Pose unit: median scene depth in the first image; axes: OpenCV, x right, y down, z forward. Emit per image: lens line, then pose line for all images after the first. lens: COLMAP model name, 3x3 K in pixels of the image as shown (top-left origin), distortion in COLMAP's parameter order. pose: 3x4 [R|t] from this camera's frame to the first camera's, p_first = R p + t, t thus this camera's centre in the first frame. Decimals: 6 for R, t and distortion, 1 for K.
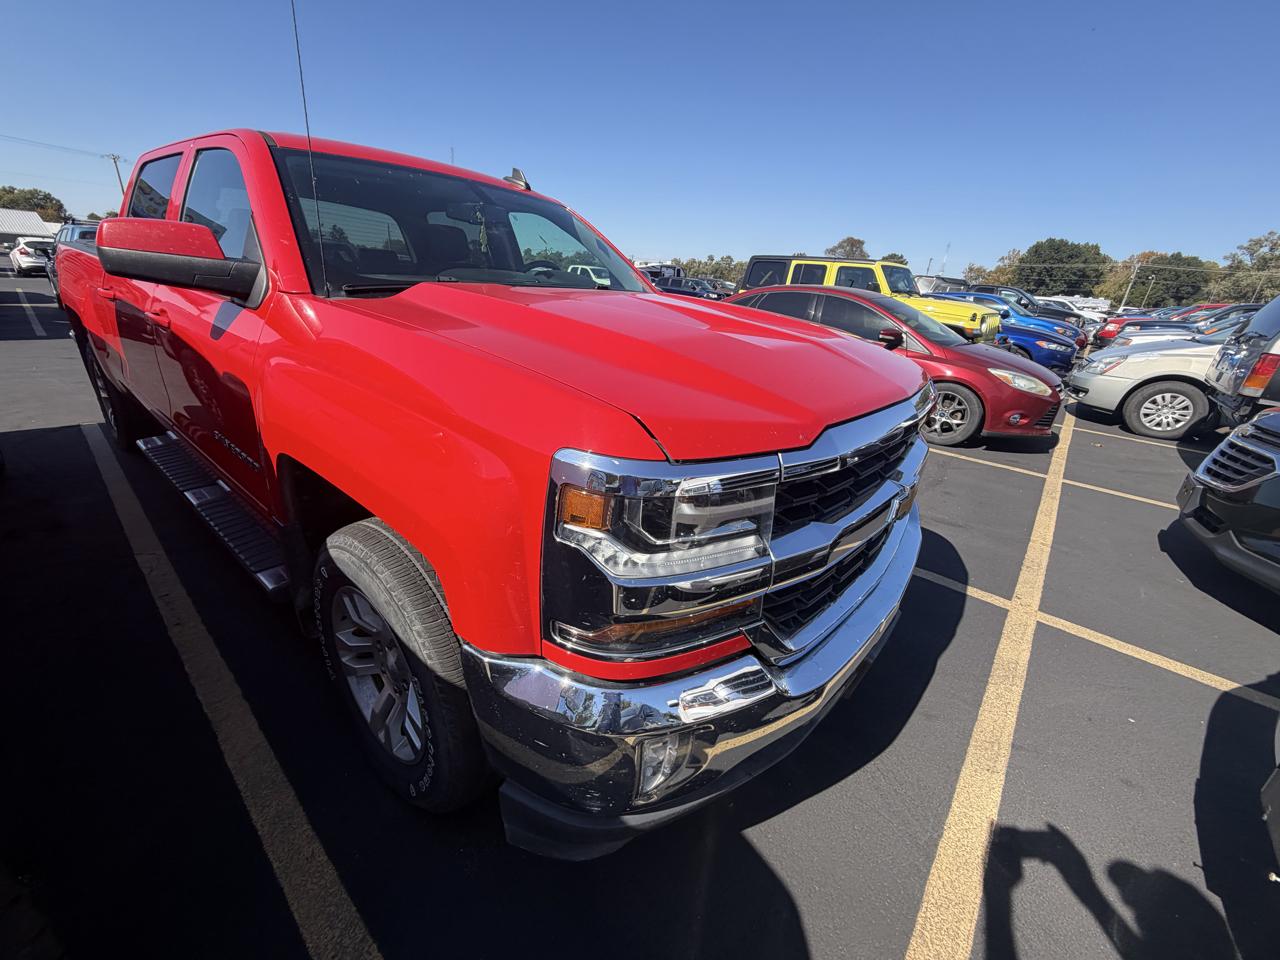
lens RADIAL K [[504.3, 0, 638.1], [0, 504.3, 456.3], [0, 0, 1]] dist [-0.000594, 0.000236]
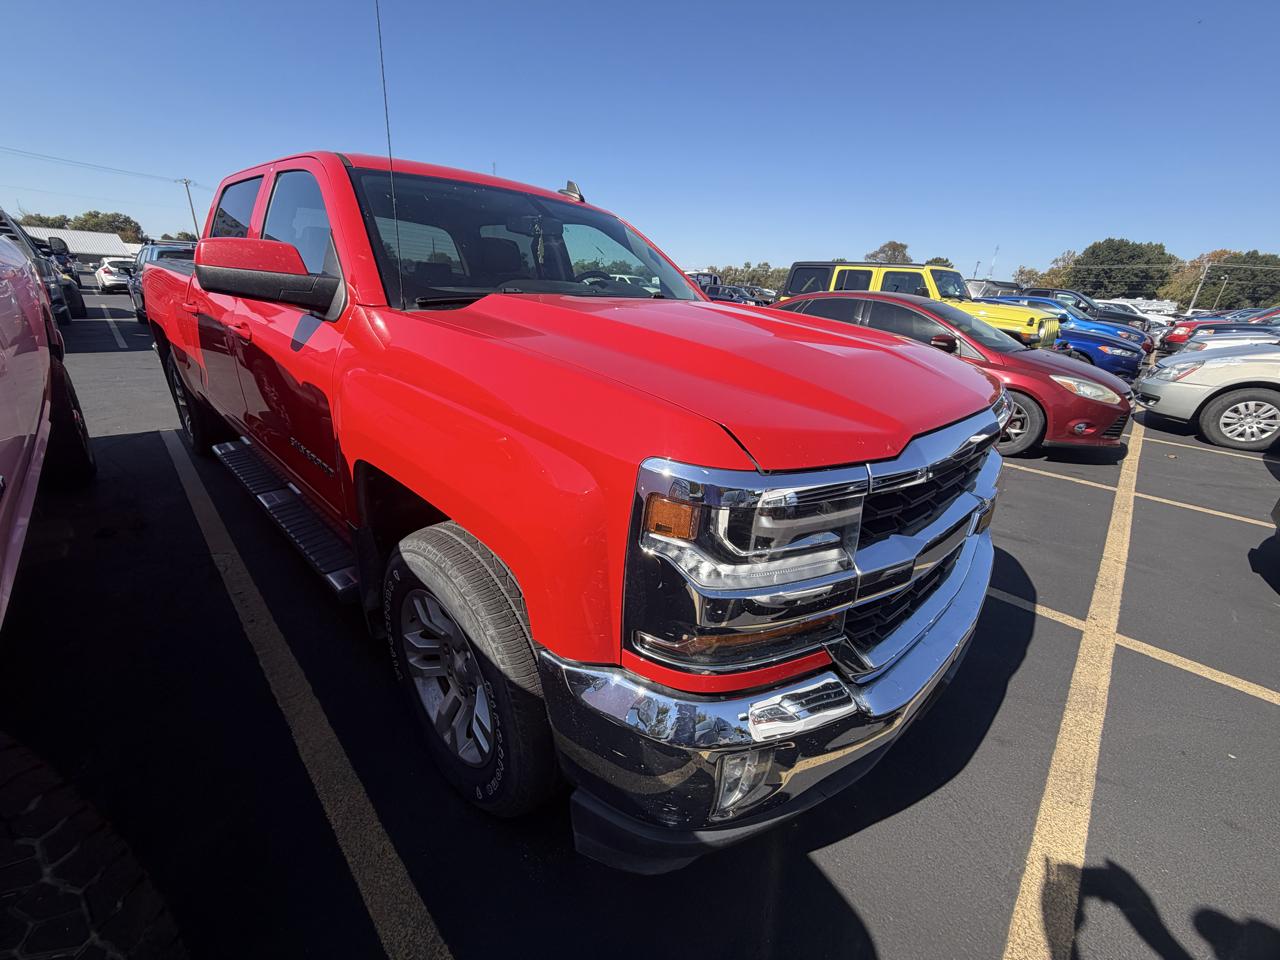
lens RADIAL K [[504.3, 0, 638.7], [0, 504.3, 456.4], [0, 0, 1]] dist [-0.000594, 0.000236]
pose [[0.997765, 0.007559, -0.066389, -0.044402], [-0.008554, 0.999855, -0.014716, -0.001295], [0.066268, 0.015251, 0.997685, 0.000325]]
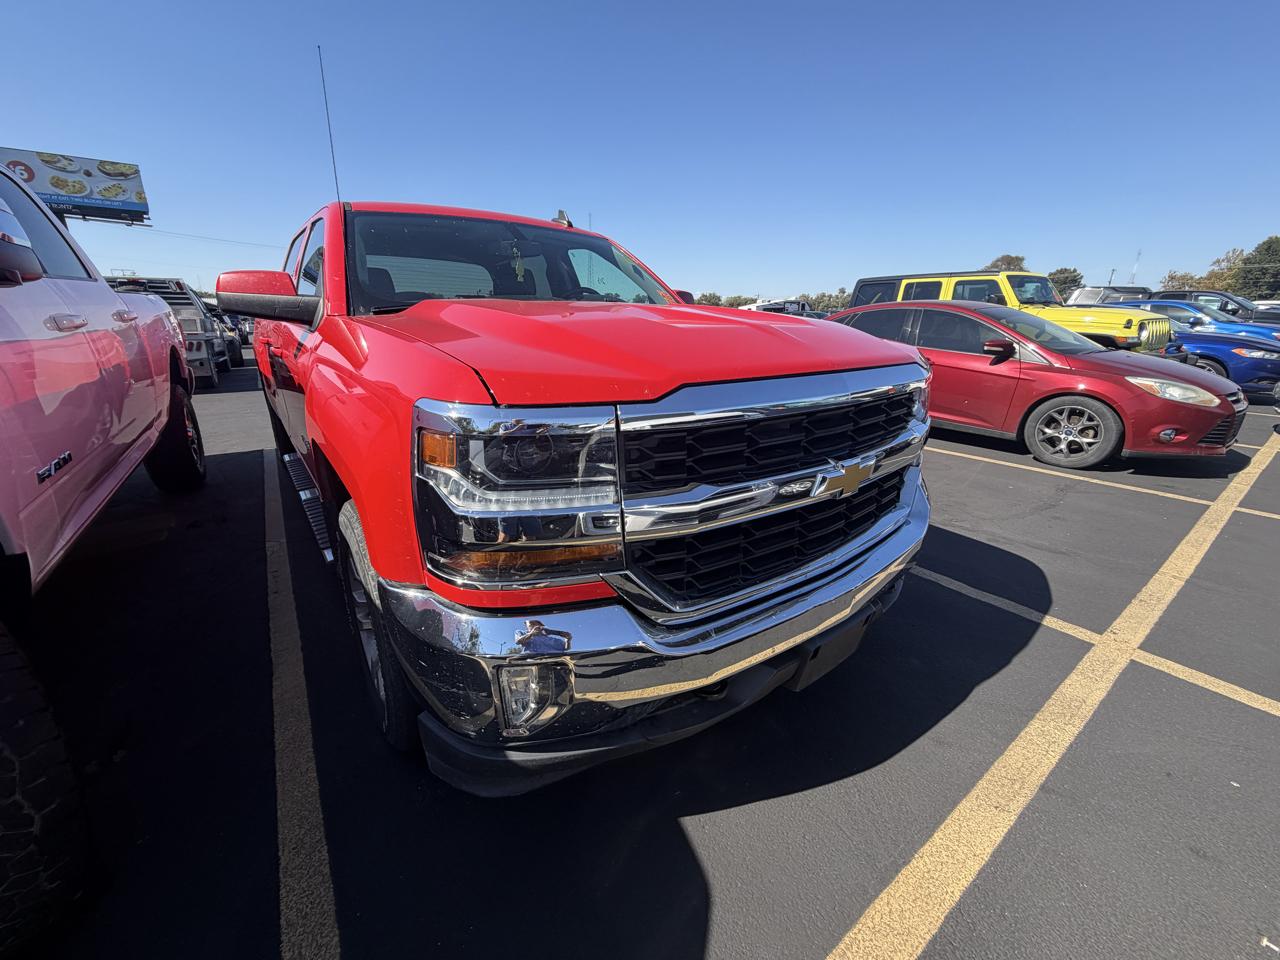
lens RADIAL K [[504.3, 0, 642.4], [0, 504.3, 456.2], [0, 0, 1]] dist [-0.000594, 0.000236]
pose [[0.971305, -0.006584, -0.237747, 0.273403], [-0.011867, 0.997030, -0.076094, 0.086846], [0.237542, 0.076731, 0.968342, -0.013906]]
